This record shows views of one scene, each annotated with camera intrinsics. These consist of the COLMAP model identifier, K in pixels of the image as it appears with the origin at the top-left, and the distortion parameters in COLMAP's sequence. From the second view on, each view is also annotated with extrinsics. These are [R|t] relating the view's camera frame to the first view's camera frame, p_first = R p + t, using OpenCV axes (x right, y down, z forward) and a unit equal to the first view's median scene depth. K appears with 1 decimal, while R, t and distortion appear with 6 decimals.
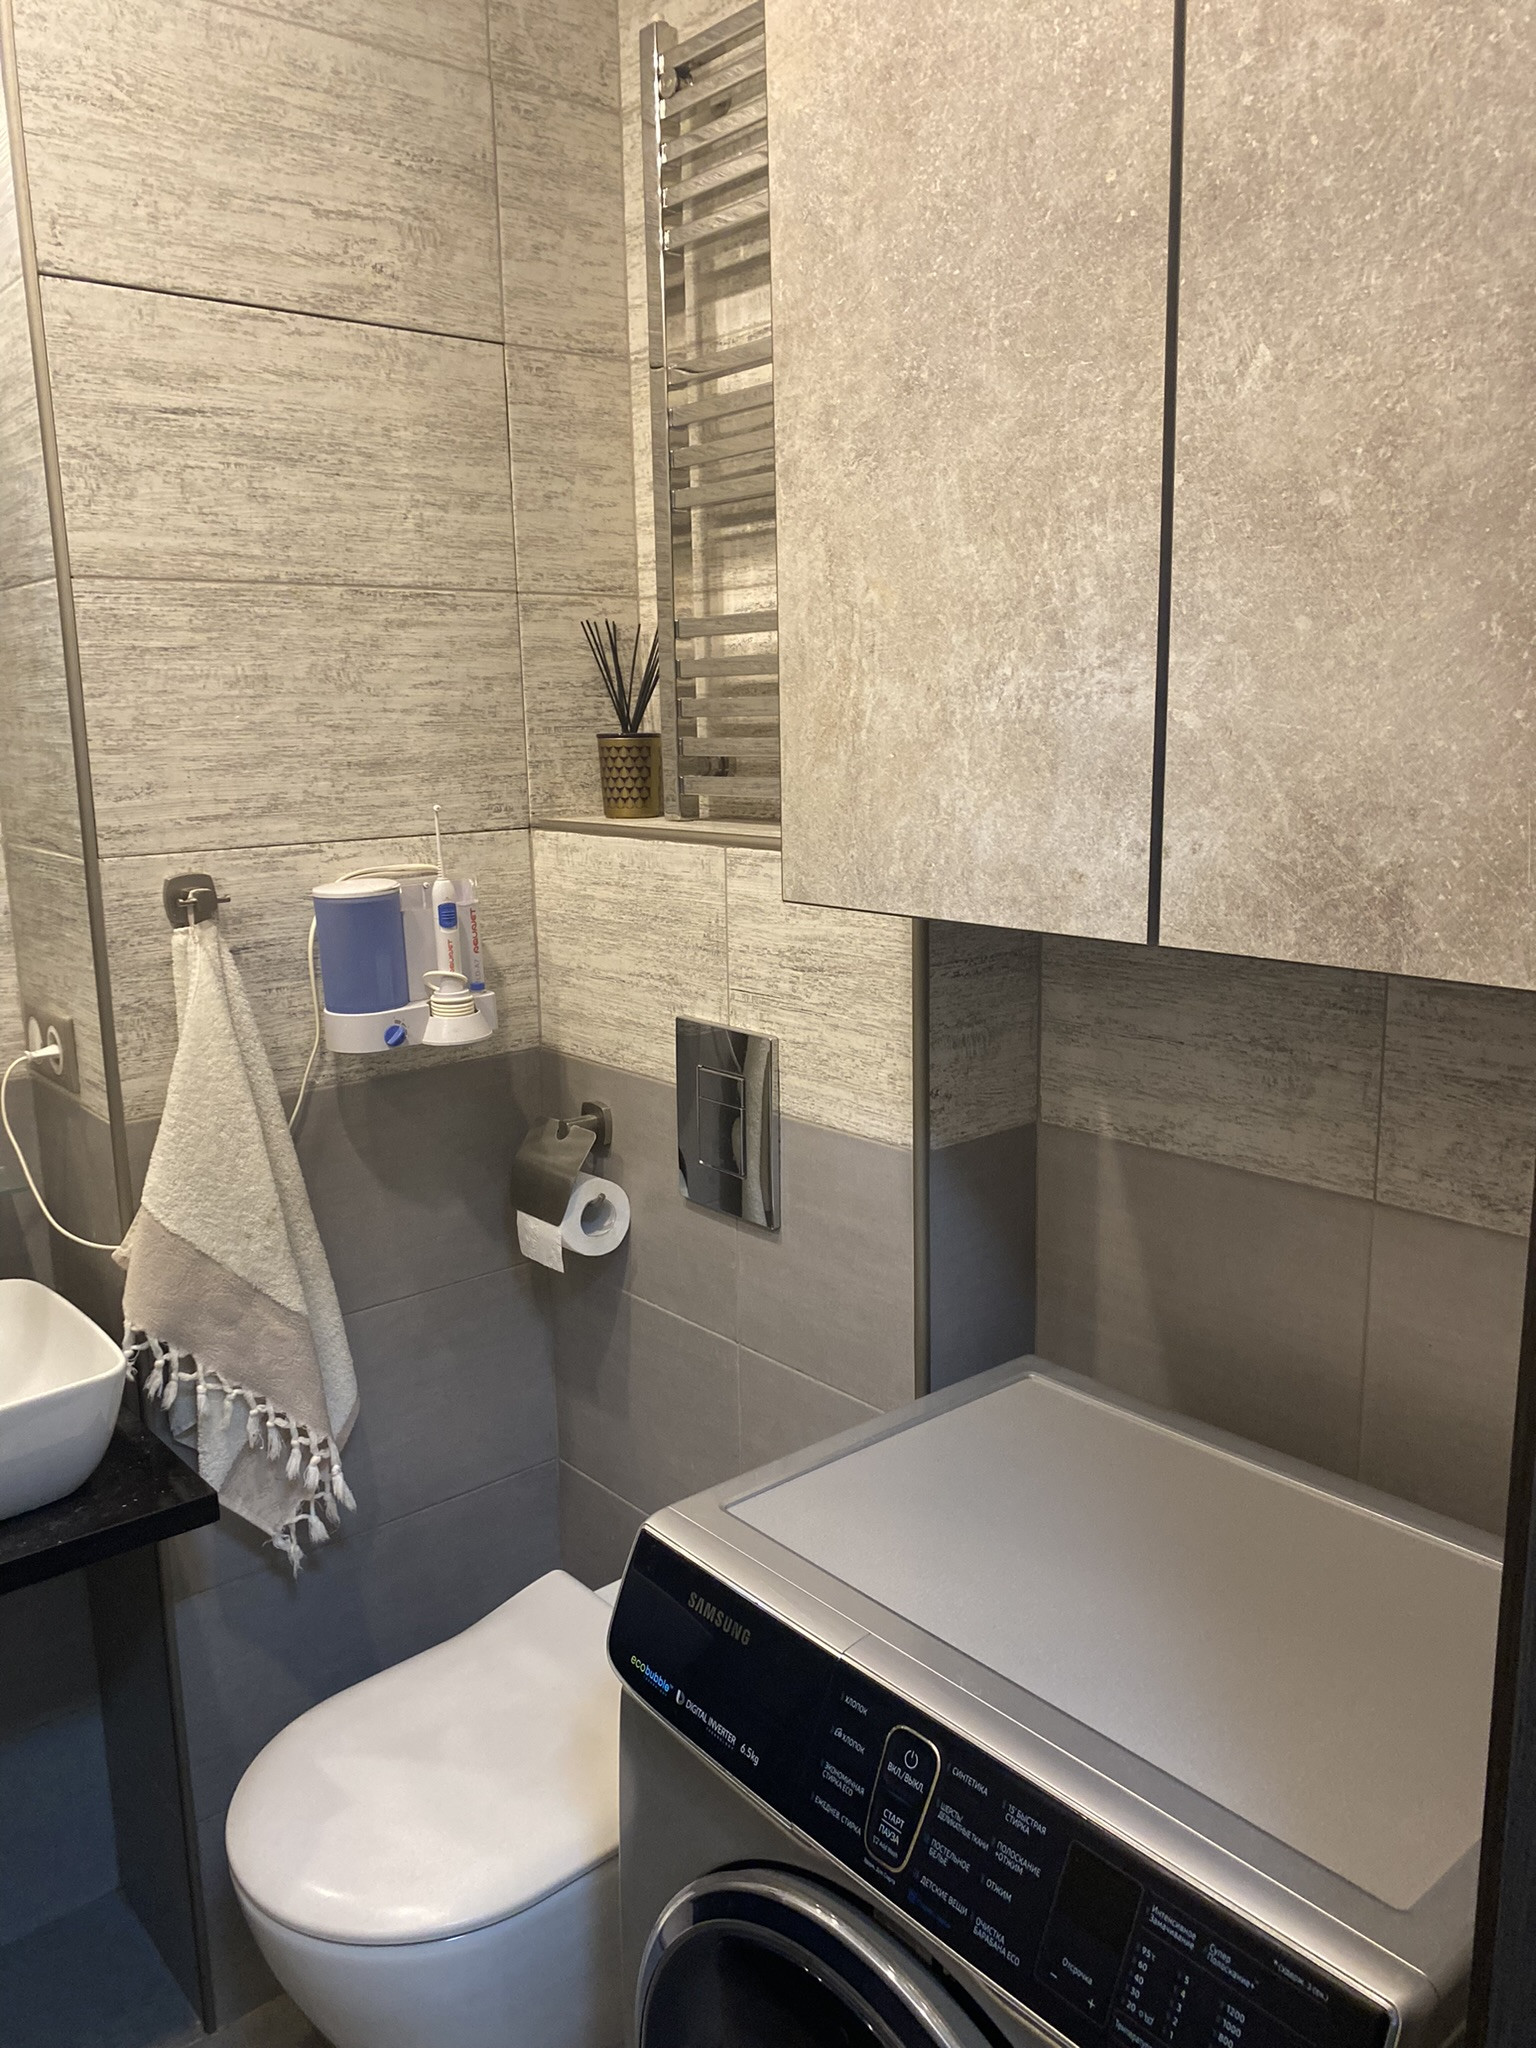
lens RADIAL K [[1548.0, 0, 803.2], [0, 1548.0, 1011.3], [0, 0, 1]] dist [0.035939, -0.058302]
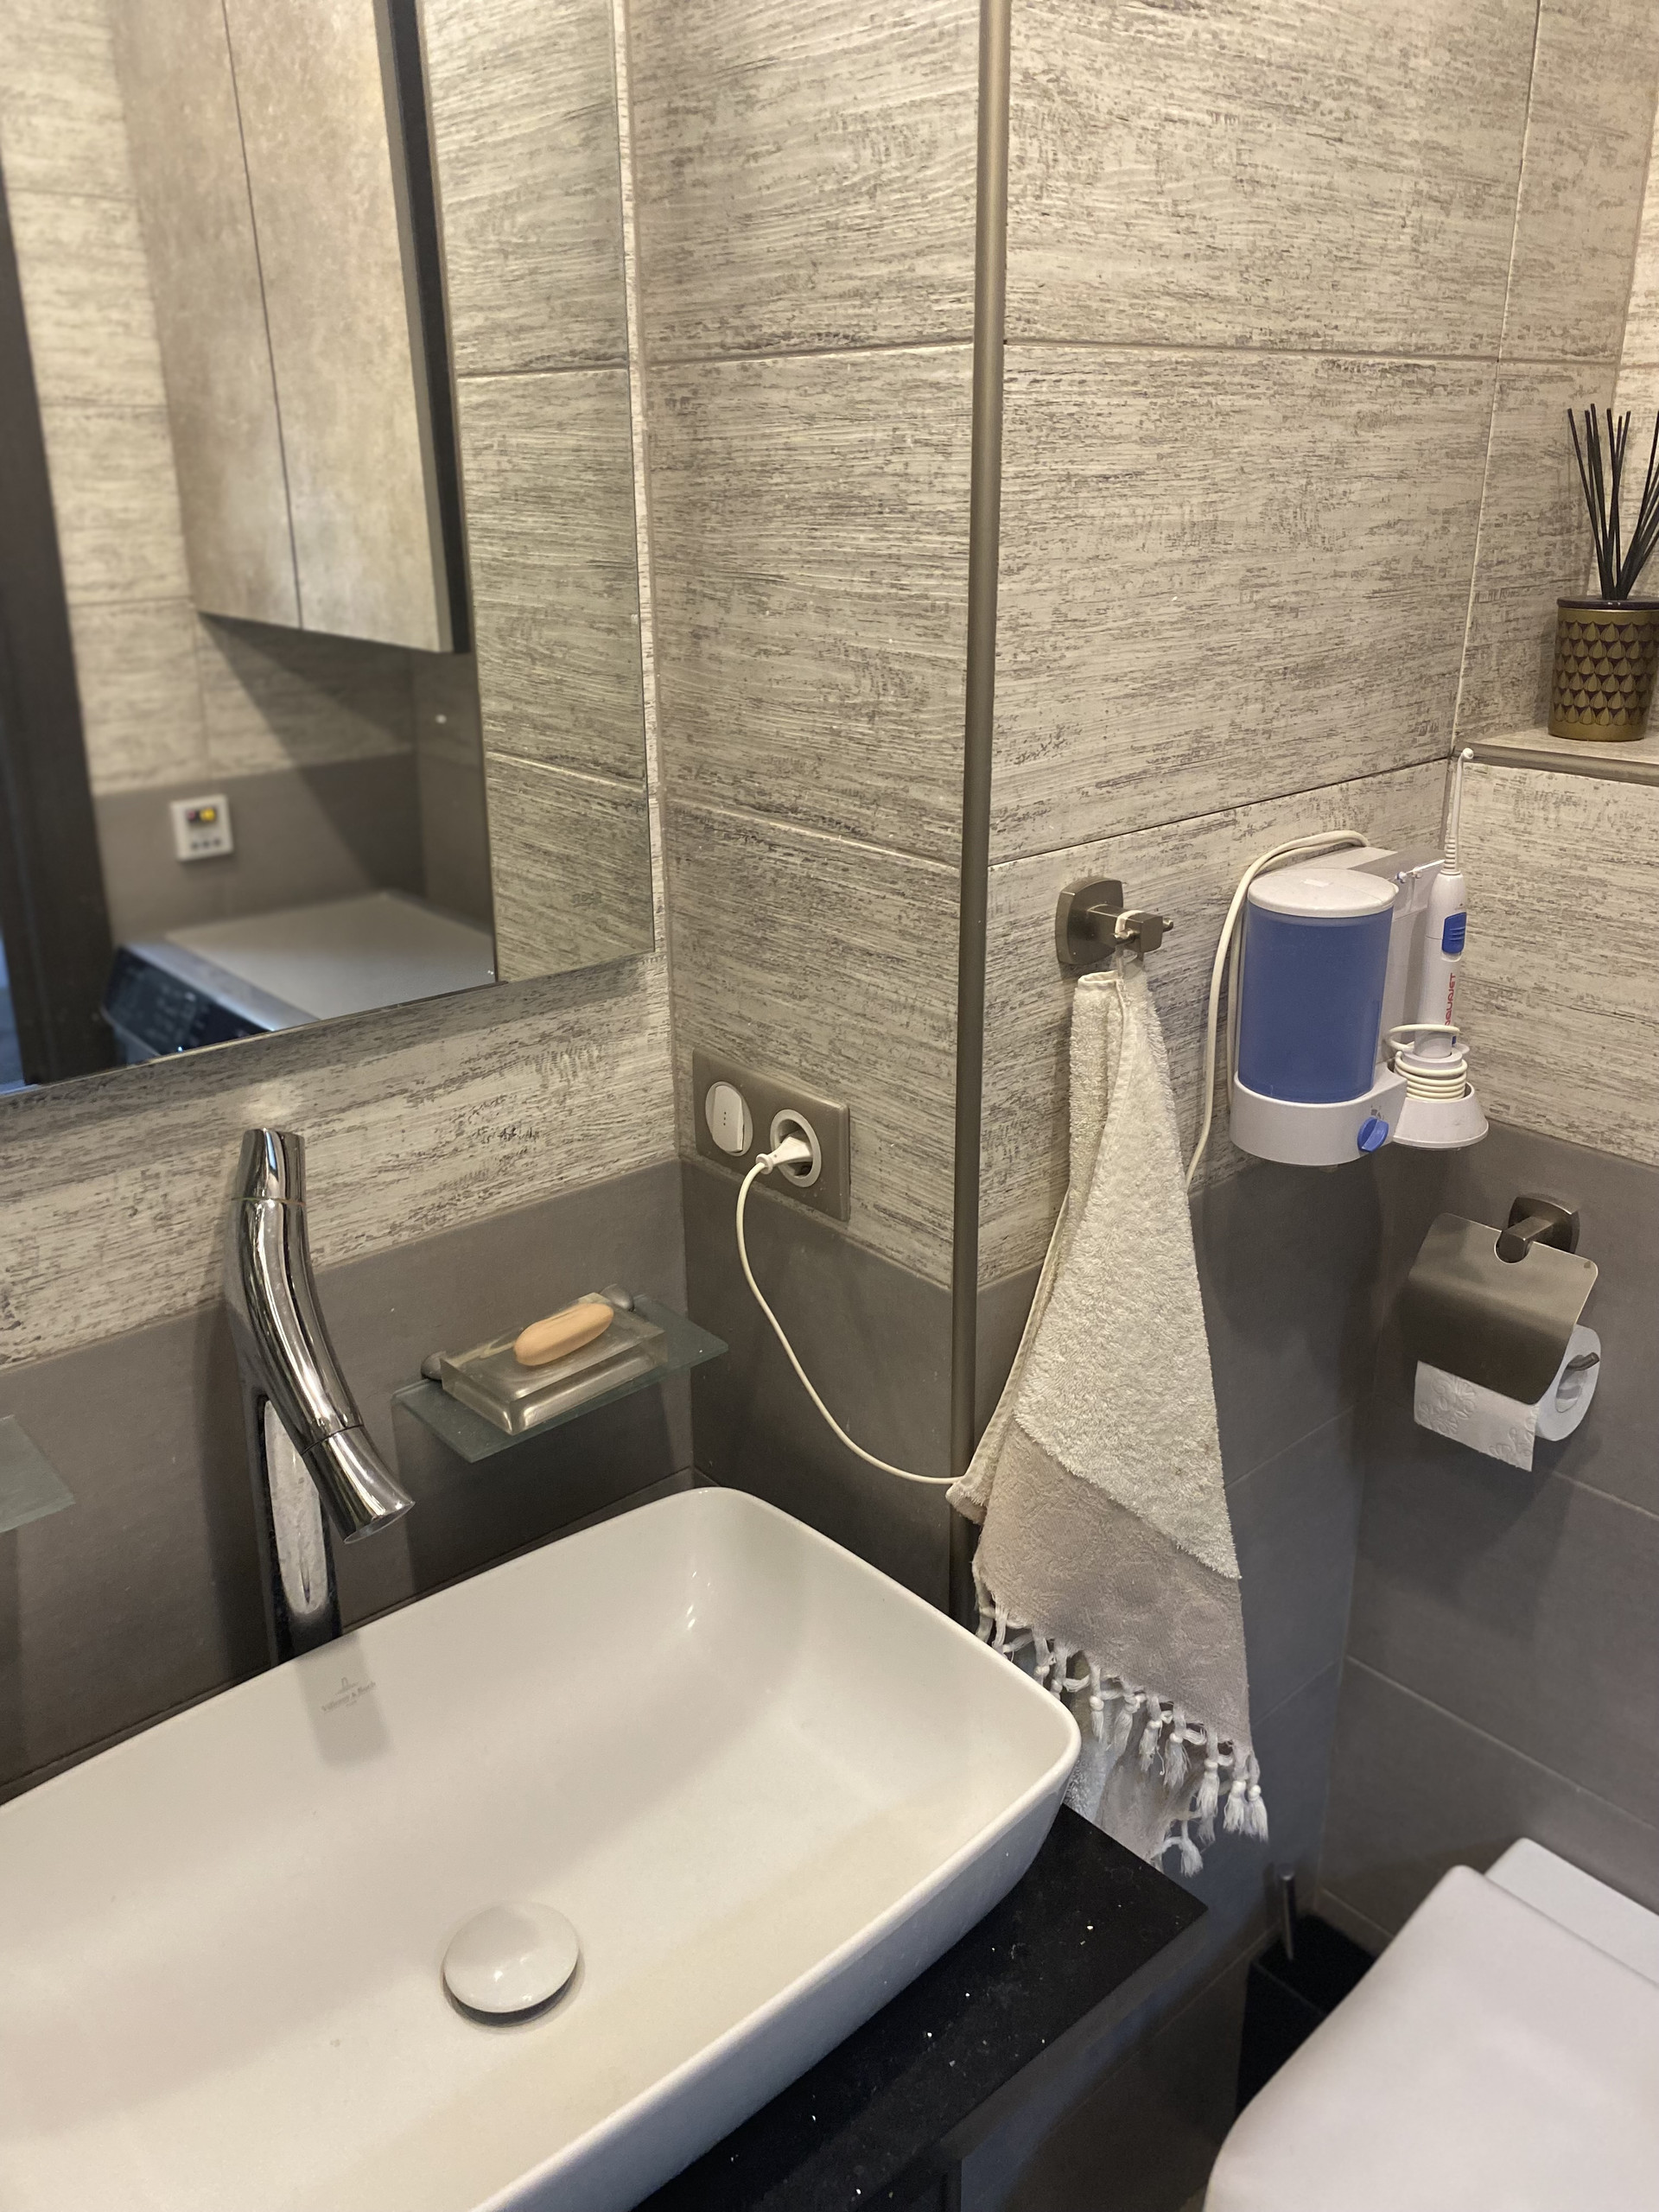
lens RADIAL K [[1671.9, 0, 839.6], [0, 1671.9, 1086.9], [0, 0, 1]] dist [0.035939, -0.058302]
pose [[0.999925, 0.002510, 0.011960, -0.509257], [-0.004488, 0.985722, 0.168321, -0.119813], [-0.011366, -0.168362, 0.985660, 0.377871]]
